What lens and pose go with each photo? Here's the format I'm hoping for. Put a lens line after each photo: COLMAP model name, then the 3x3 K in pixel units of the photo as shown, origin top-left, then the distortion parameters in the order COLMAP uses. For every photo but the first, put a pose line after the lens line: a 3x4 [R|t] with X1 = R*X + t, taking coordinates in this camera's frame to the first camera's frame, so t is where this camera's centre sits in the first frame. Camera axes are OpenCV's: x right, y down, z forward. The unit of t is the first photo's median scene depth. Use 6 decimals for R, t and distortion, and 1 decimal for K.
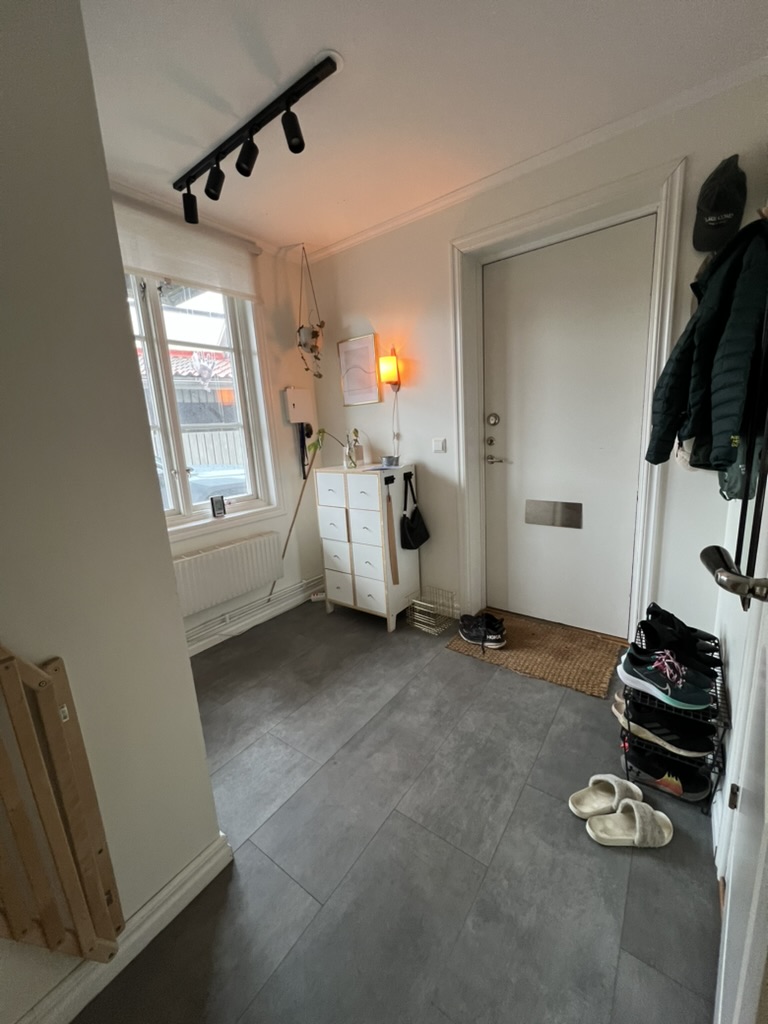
lens RADIAL K [[409.1, 0, 385.4], [0, 409.1, 512.2], [0, 0, 1]] dist [-0.002474, 0.001263]
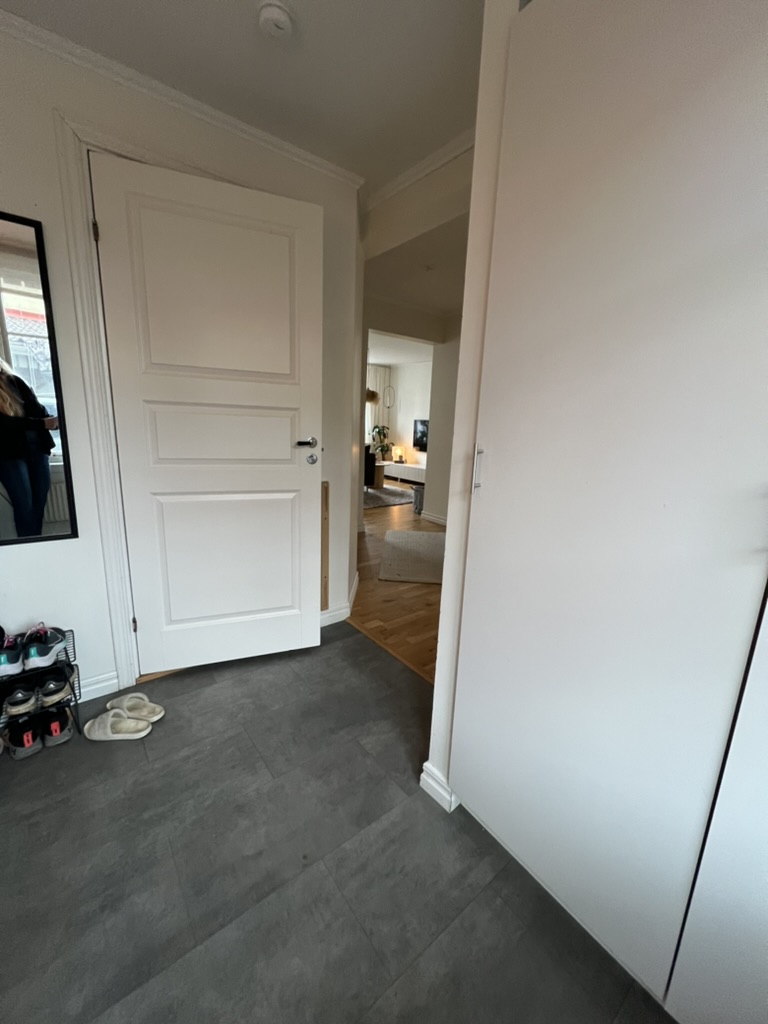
lens RADIAL K [[409.1, 0, 387.0], [0, 409.1, 512.0], [0, 0, 1]] dist [-0.002474, 0.001263]
pose [[-0.962129, -0.045269, 0.268808, -0.352062], [0.065762, 0.918443, 0.390050, -0.201744], [-0.264542, 0.392956, -0.880684, 1.093835]]
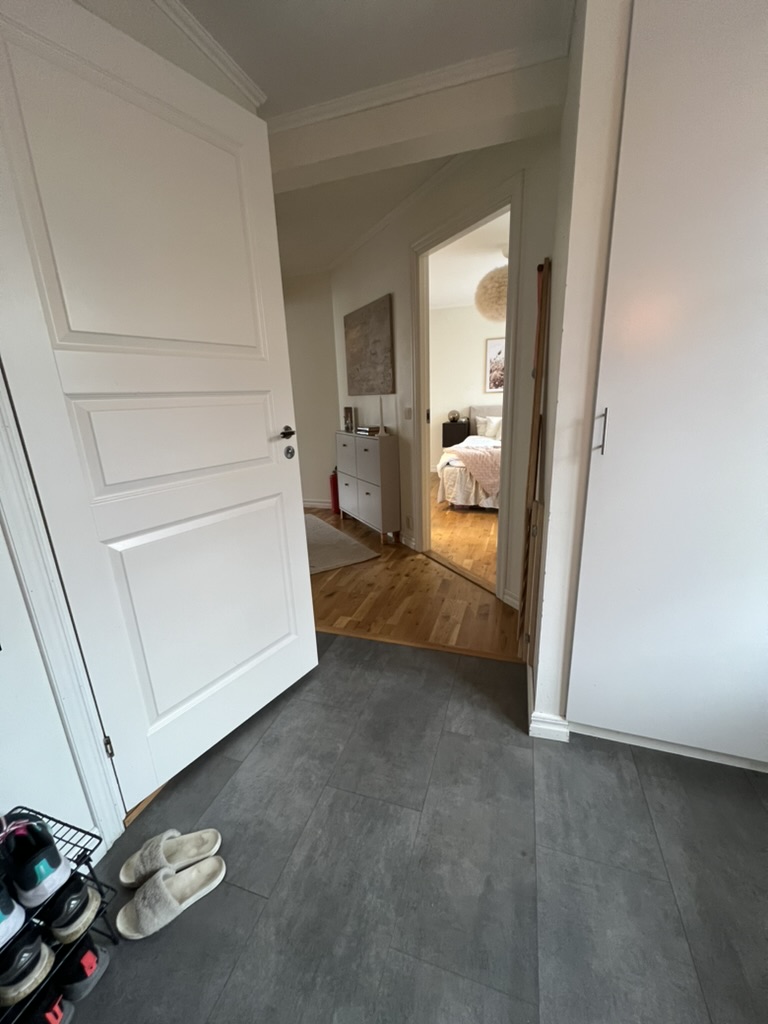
lens RADIAL K [[409.1, 0, 387.1], [0, 409.1, 511.0], [0, 0, 1]] dist [-0.002474, 0.001263]
pose [[-0.947546, 0.170597, -0.270283, 0.159559], [0.024881, 0.882447, 0.469754, -0.217881], [0.318649, 0.438388, -0.840404, 1.009079]]
